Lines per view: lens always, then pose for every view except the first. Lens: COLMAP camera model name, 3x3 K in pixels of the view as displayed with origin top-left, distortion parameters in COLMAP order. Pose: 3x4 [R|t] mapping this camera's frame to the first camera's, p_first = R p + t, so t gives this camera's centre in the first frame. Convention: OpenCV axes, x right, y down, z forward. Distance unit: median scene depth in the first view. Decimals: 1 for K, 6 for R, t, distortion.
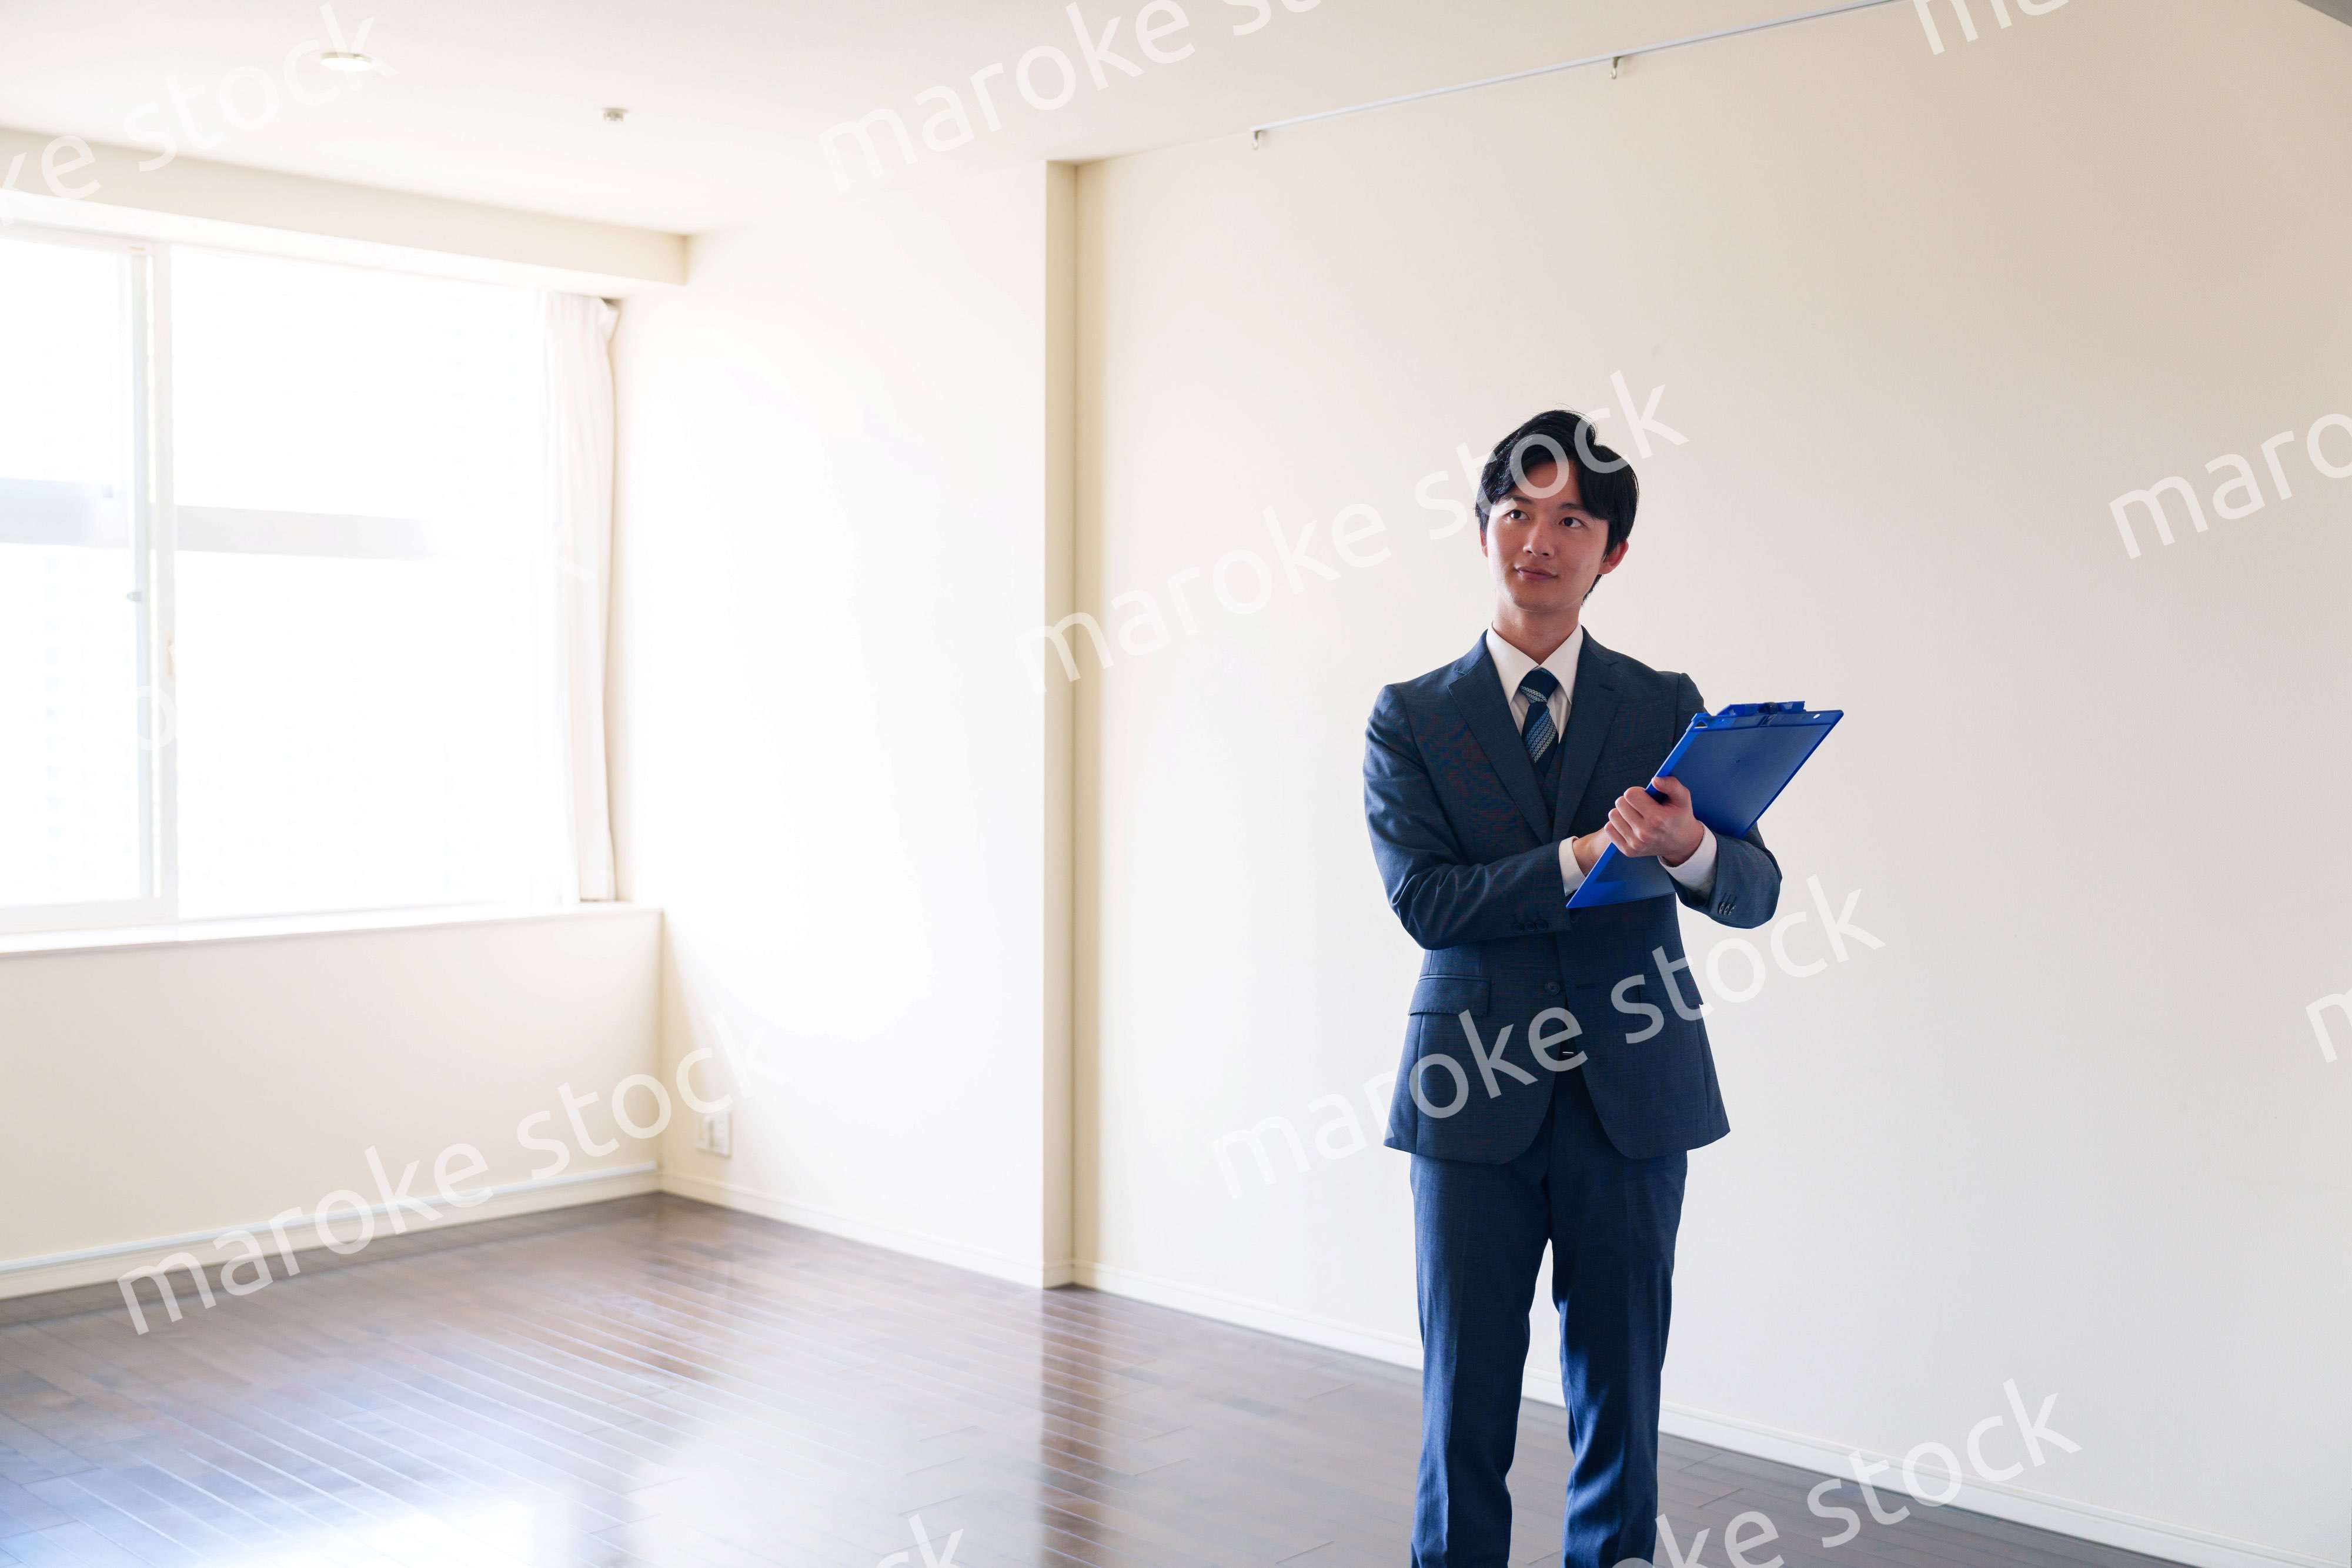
lens RADIAL K [[2448.0, 0, 1176.0], [0, 2448.0, 784.0], [0, 0, 1]] dist [-0.008565, -0.008564]
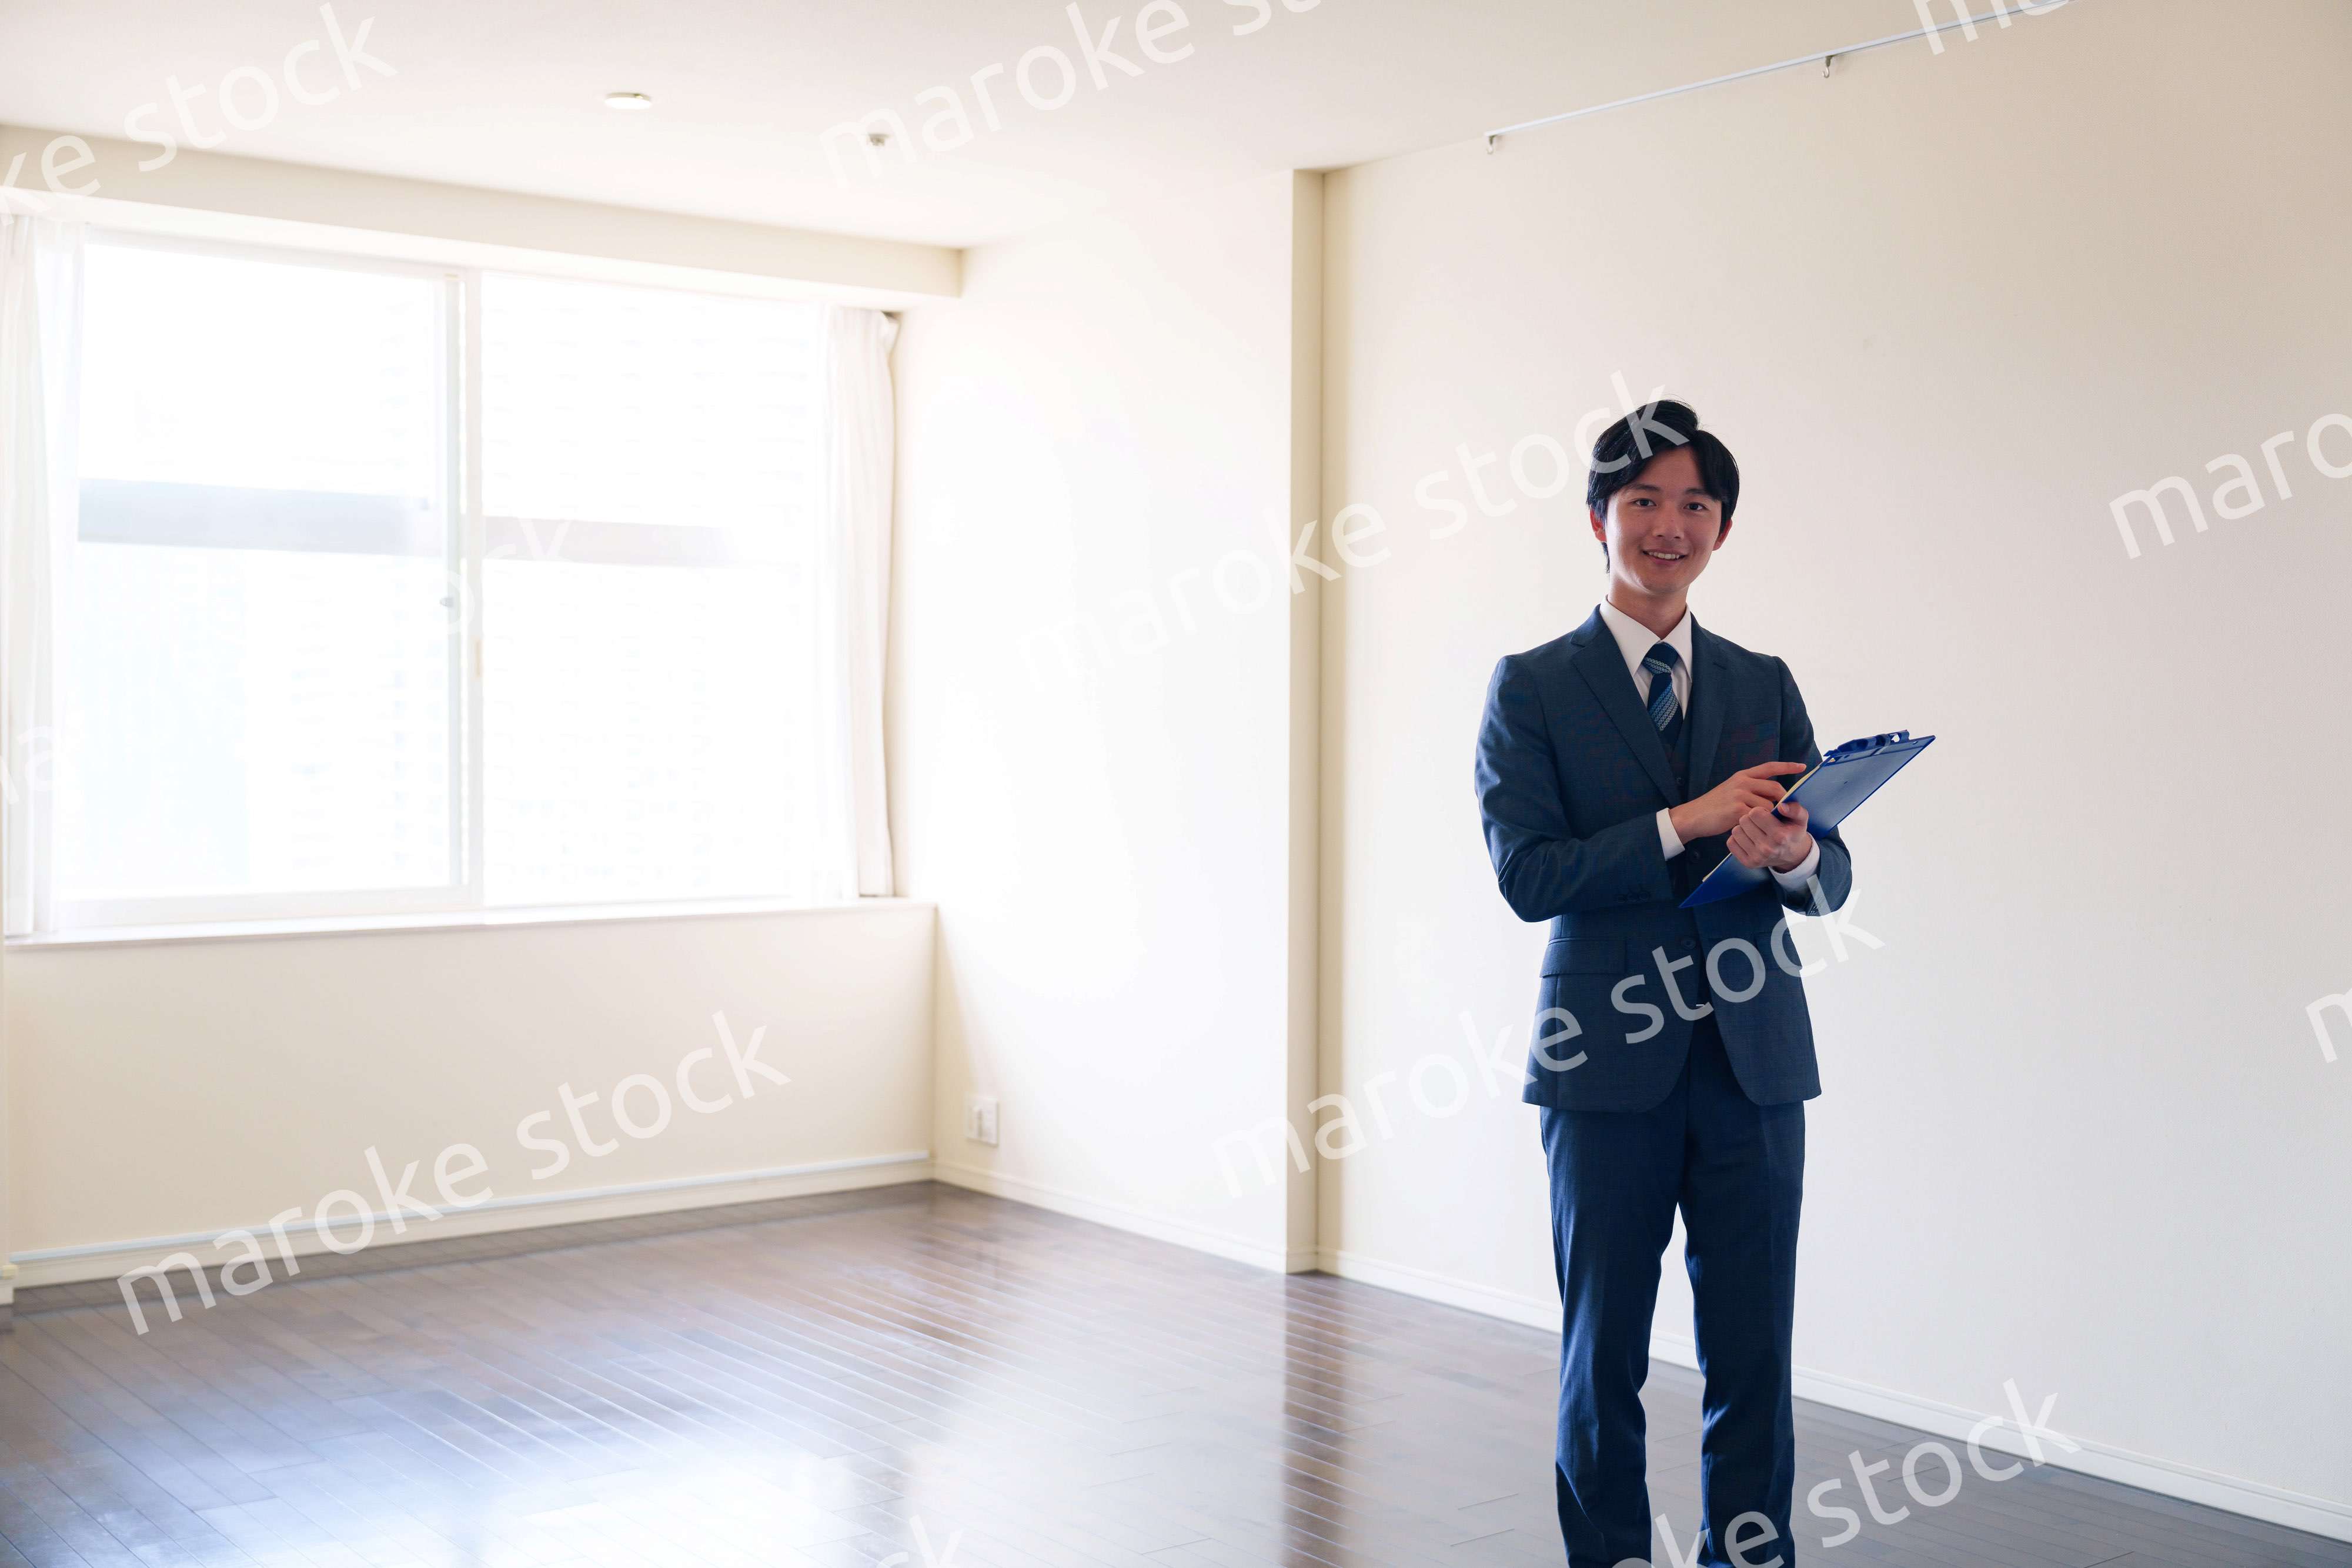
lens RADIAL K [[2619.7, 0, 1176.0], [0, 2619.7, 784.0], [0, 0, 1]] dist [-0.024366, -0.005572]
pose [[0.989811, 0.004129, -0.142327, 0.054435], [-0.005917, 0.999909, -0.012139, 0.015994], [0.142264, 0.012857, 0.989745, -0.087401]]
